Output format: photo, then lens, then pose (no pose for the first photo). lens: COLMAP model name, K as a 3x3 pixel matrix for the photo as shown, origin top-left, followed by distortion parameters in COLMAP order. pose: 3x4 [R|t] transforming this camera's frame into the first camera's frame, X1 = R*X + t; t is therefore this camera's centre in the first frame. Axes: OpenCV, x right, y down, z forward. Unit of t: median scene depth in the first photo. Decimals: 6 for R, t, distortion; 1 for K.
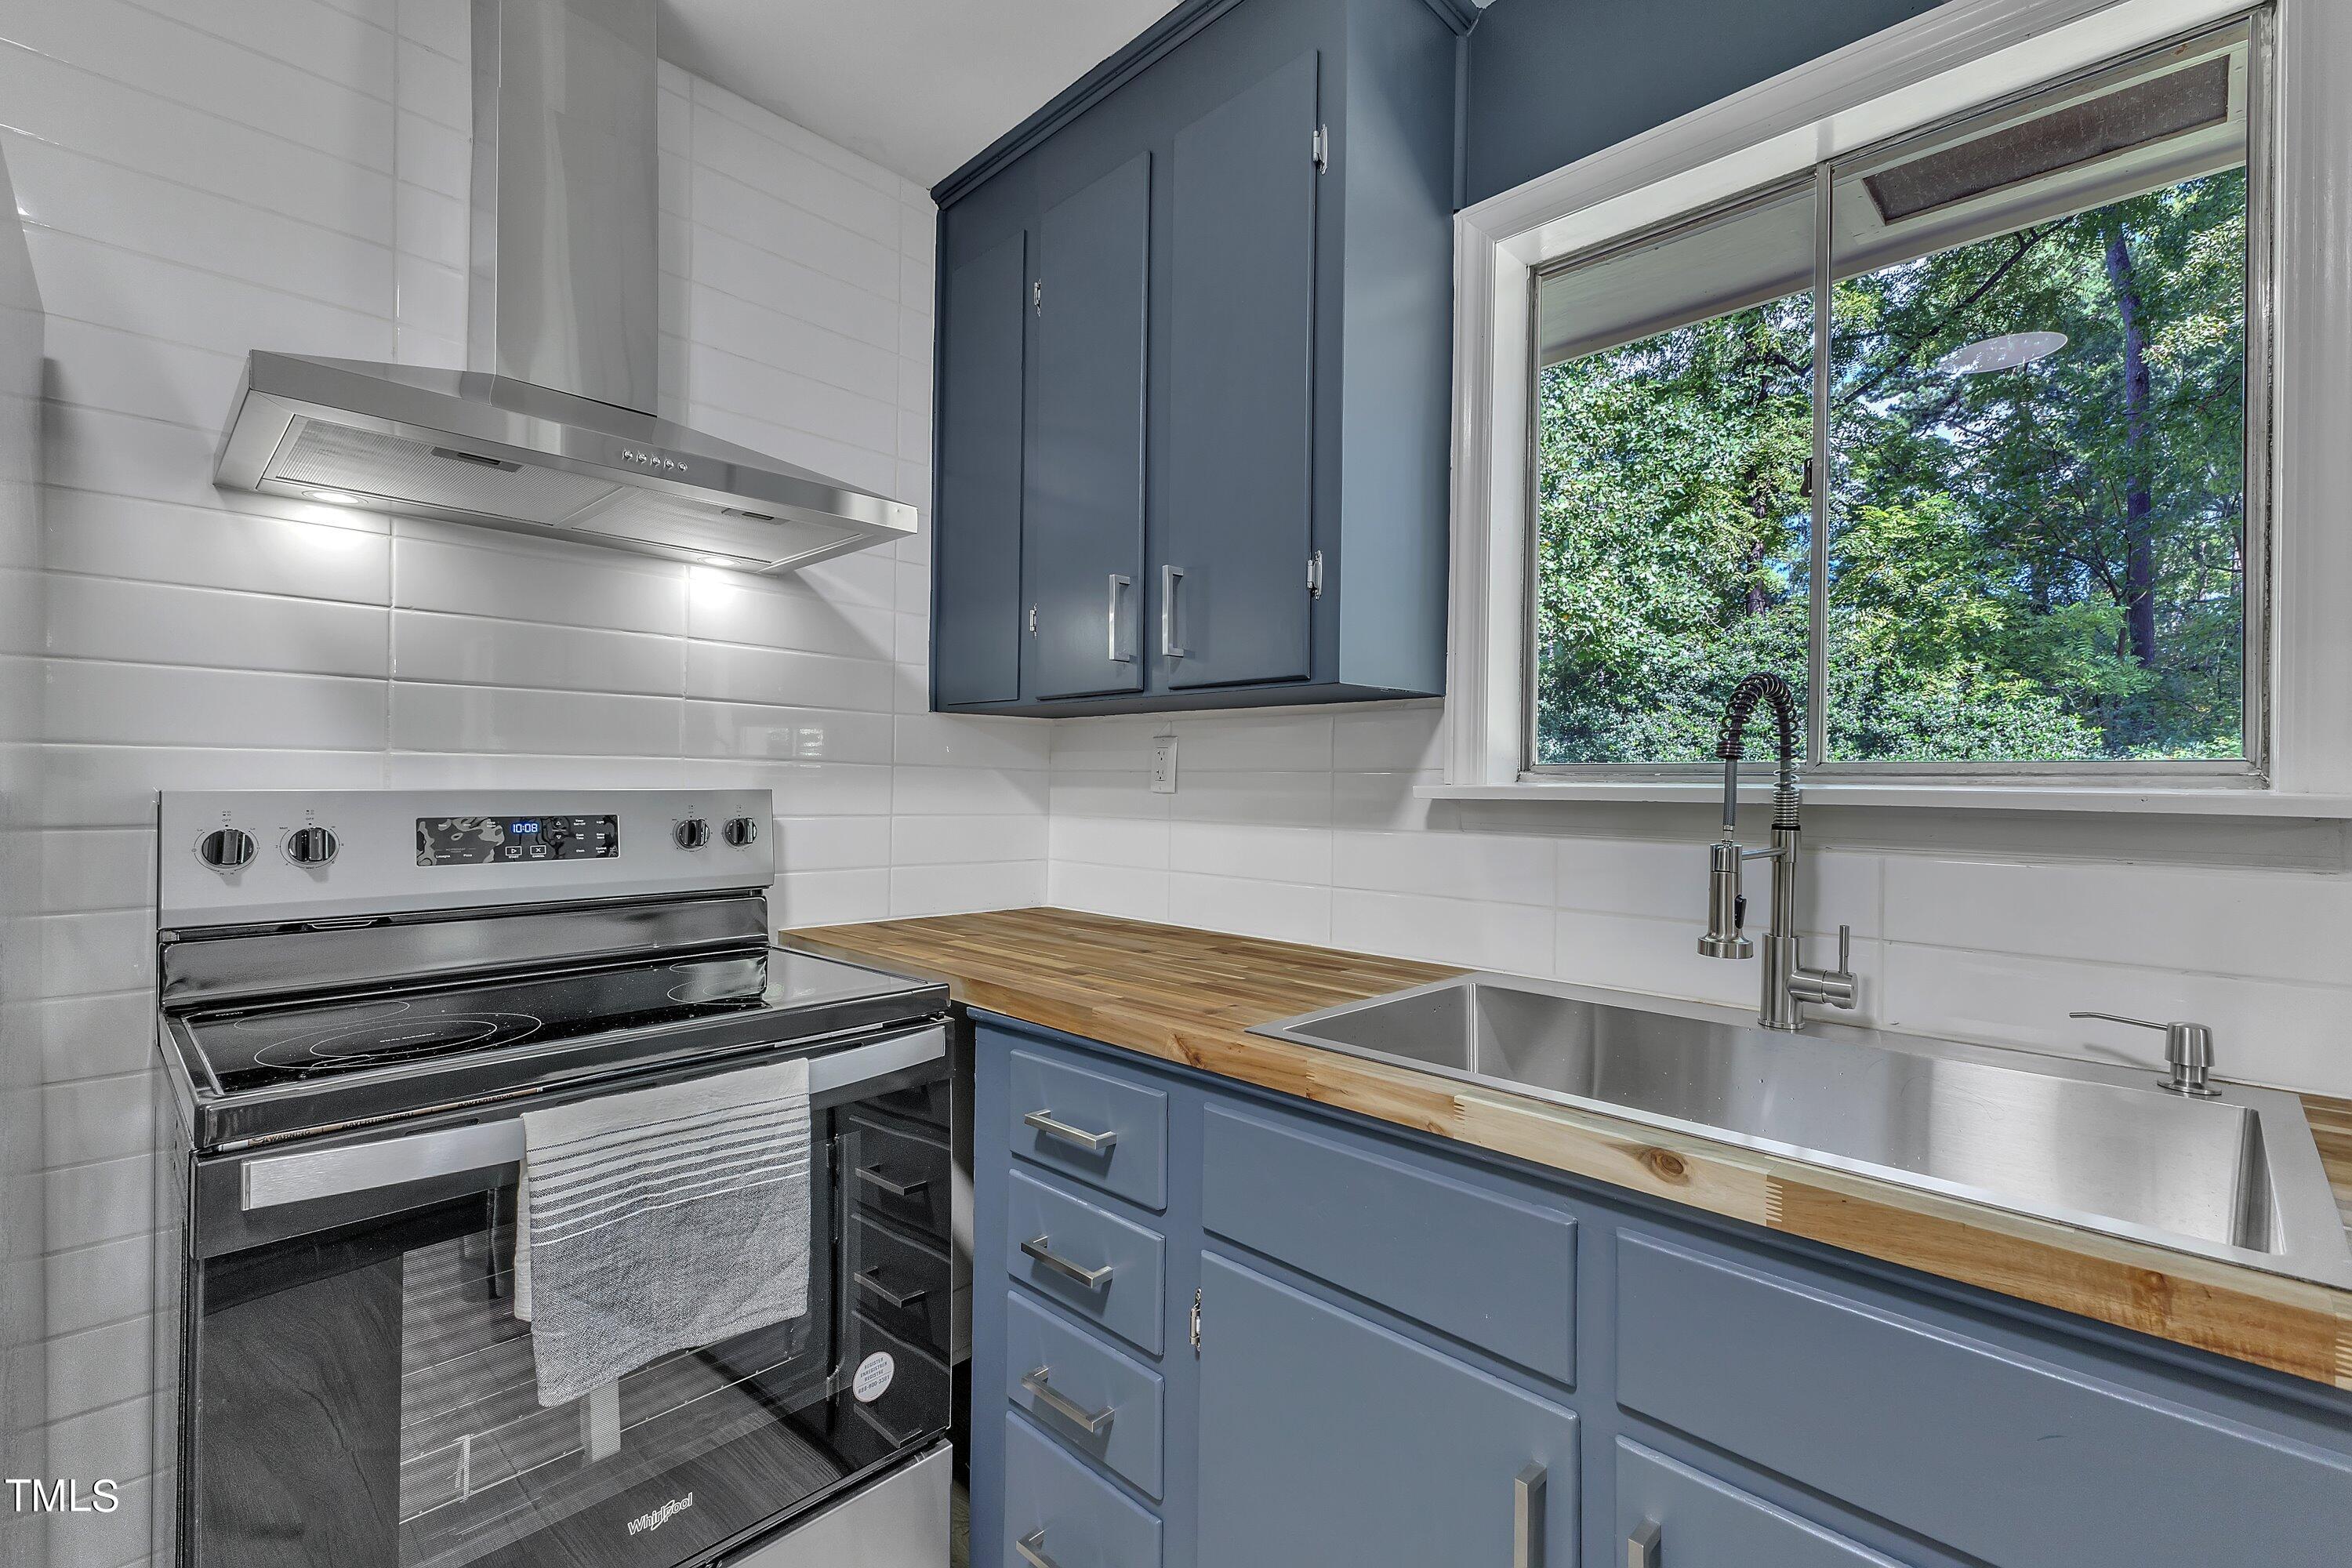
lens RADIAL K [[1027.0, 0, 1183.4], [0, 1027.0, 782.1], [0, 0, 1]] dist [0.008920, -0.000593]
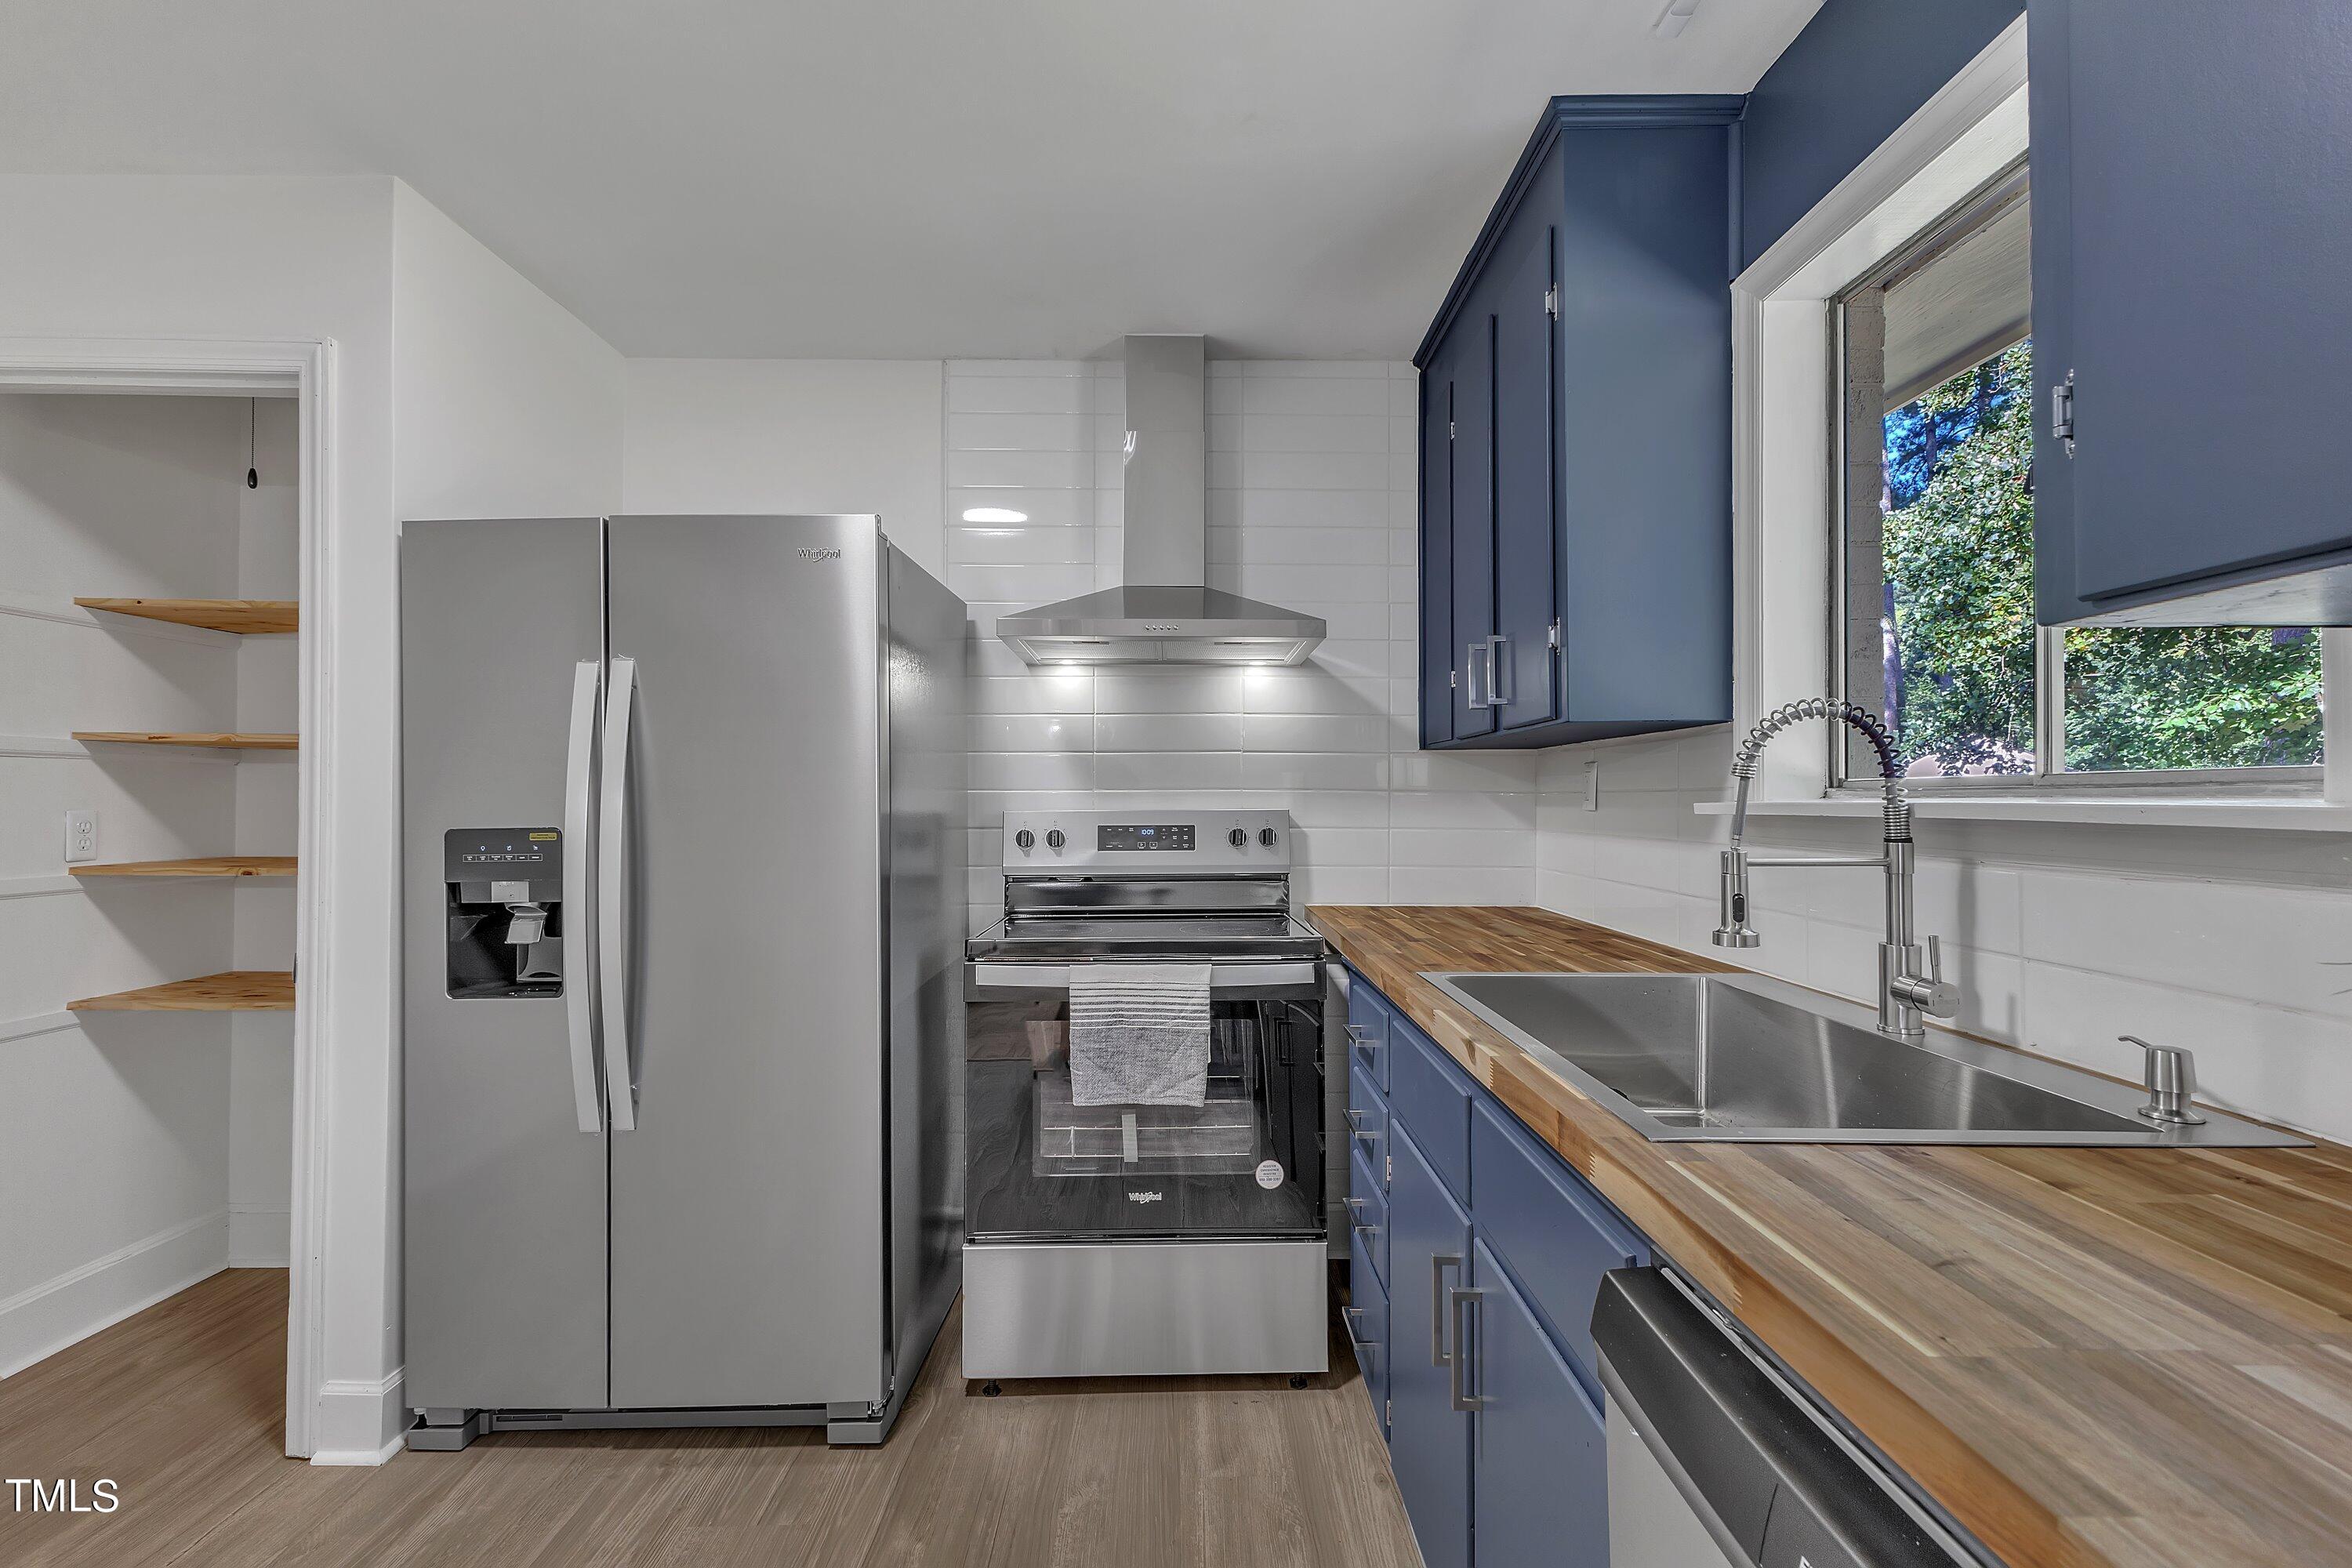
lens RADIAL K [[1027.0, 0, 1183.4], [0, 1027.0, 782.1], [0, 0, 1]] dist [0.008920, -0.000593]
pose [[0.706578, -0.025062, -0.707191, 0.587538], [0.011236, 0.999644, -0.024200, 0.001835], [0.707546, 0.009153, 0.706608, -0.181978]]
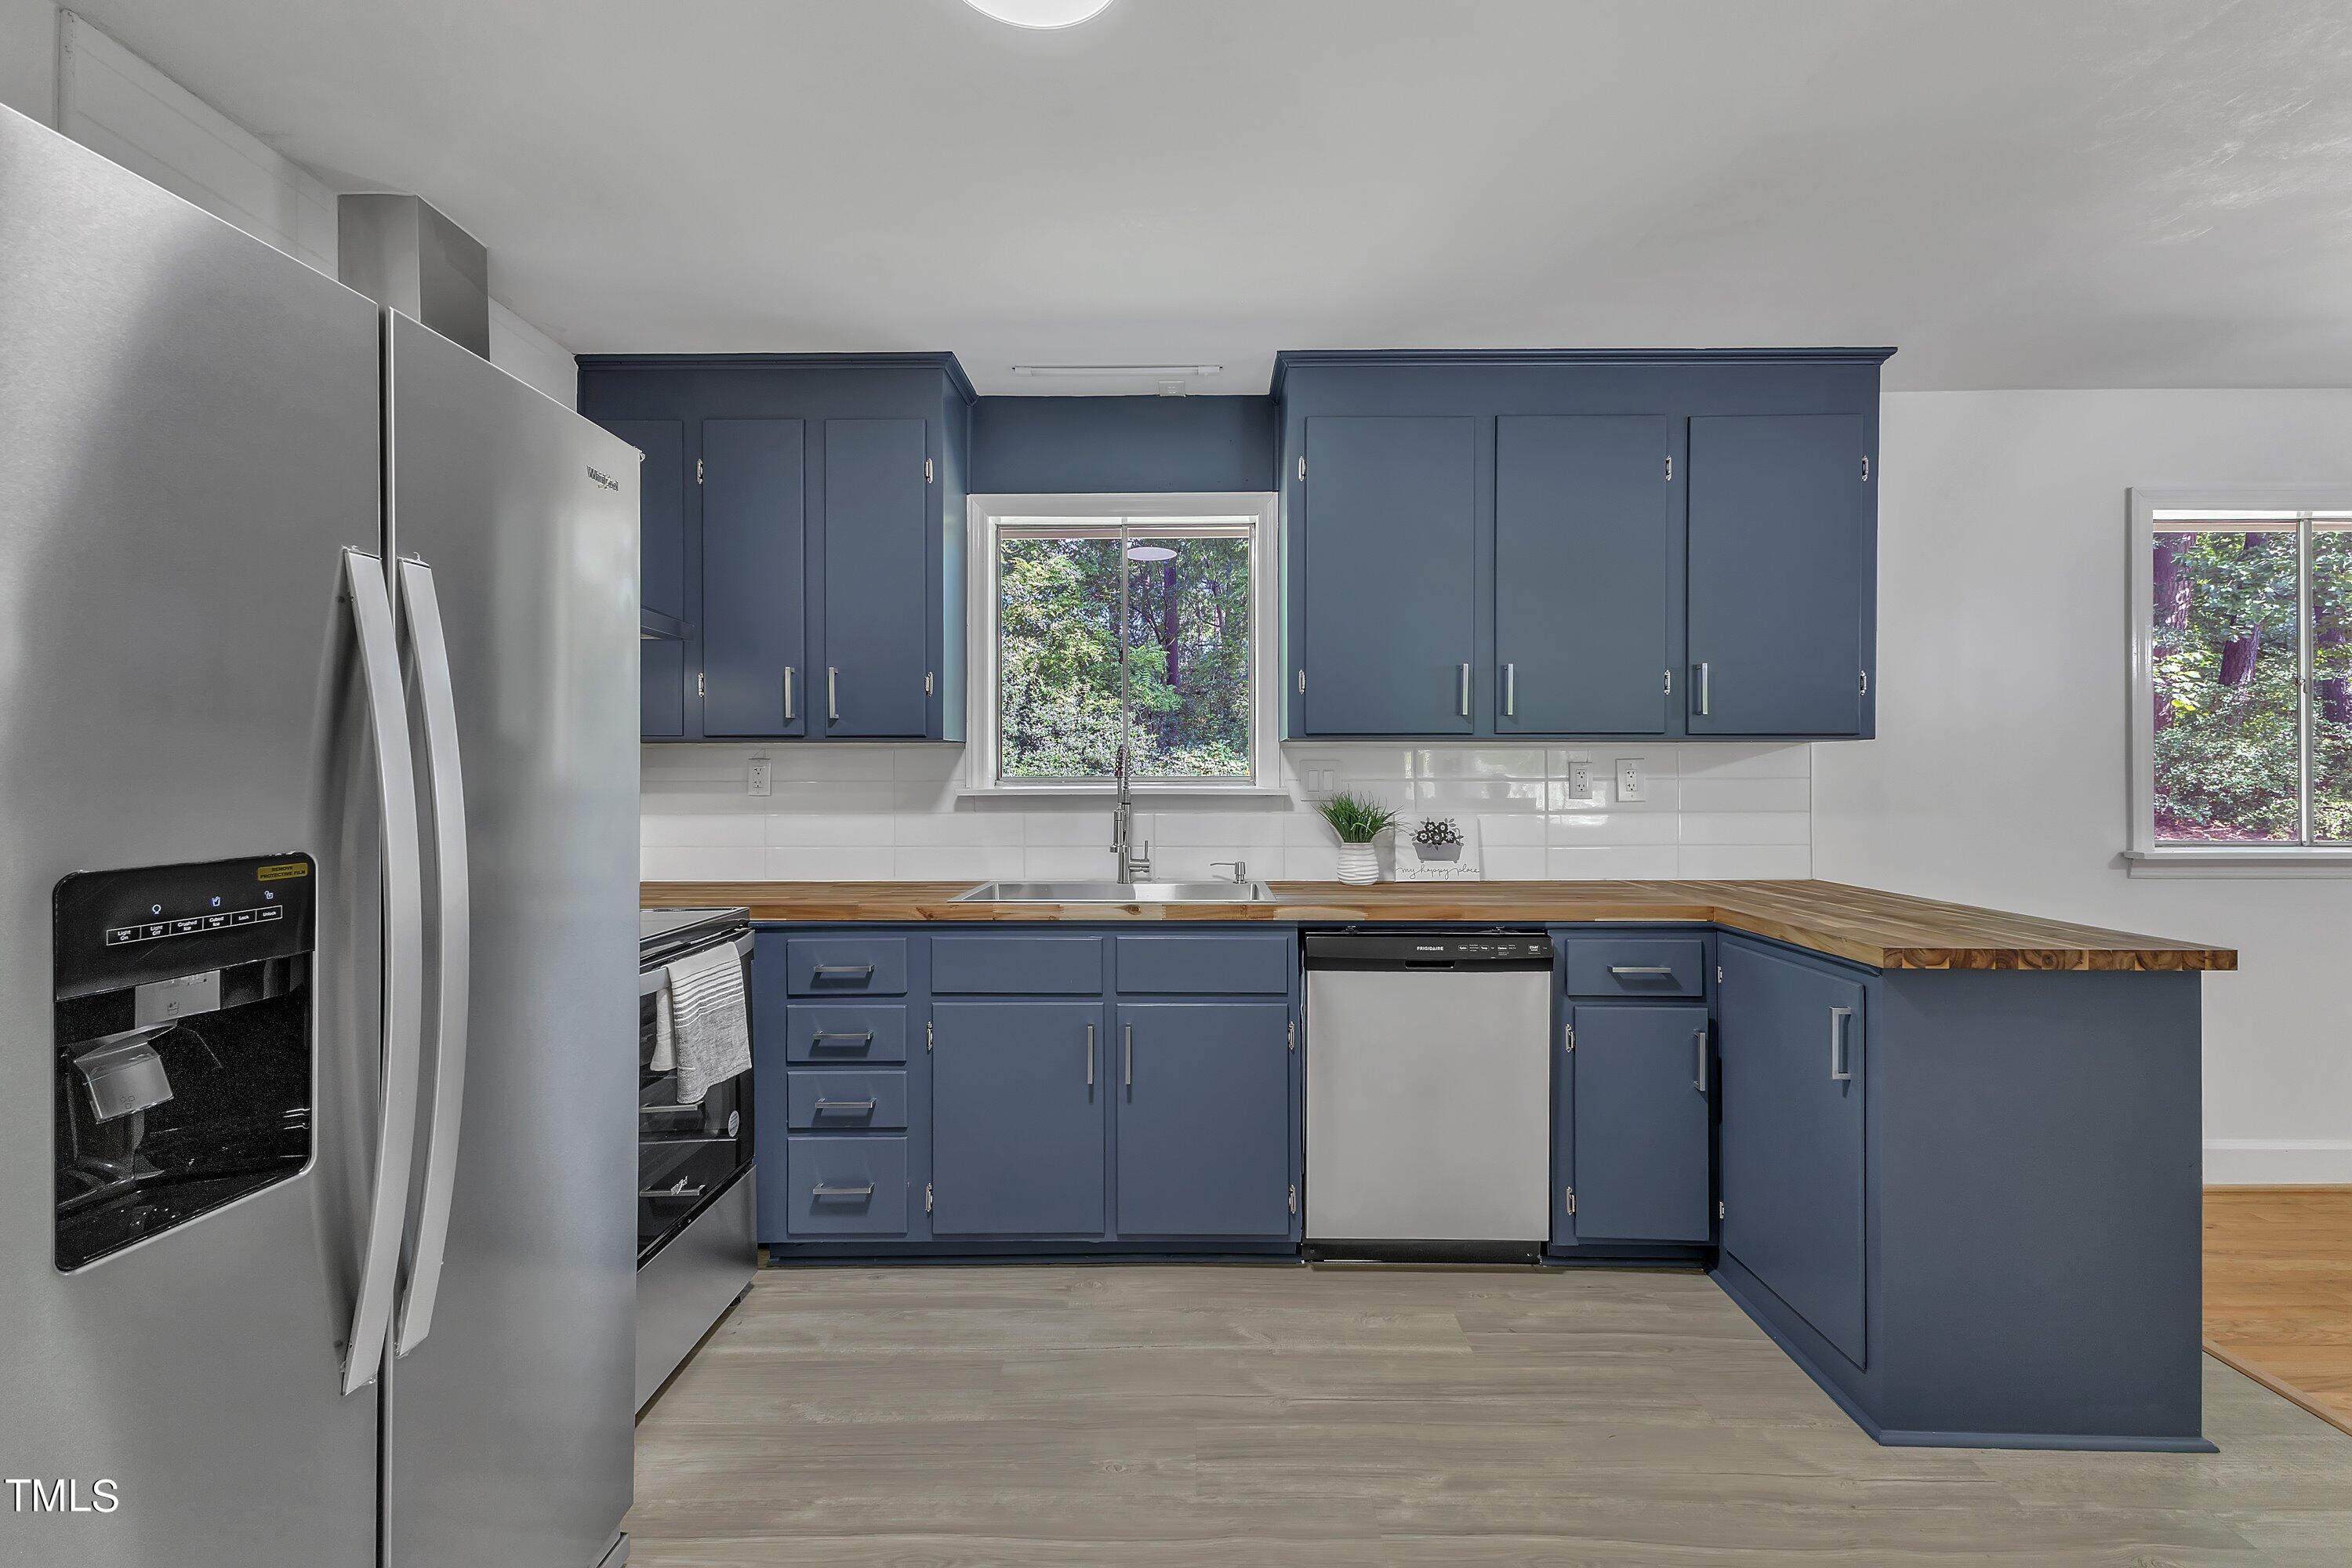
lens RADIAL K [[1027.0, 0, 1183.4], [0, 1027.0, 782.1], [0, 0, 1]] dist [0.008920, -0.000593]
pose [[0.723908, -0.014341, 0.689748, -0.756502], [0.008569, 0.999894, 0.011796, -0.026975], [-0.689843, -0.002628, 0.723954, -0.661466]]
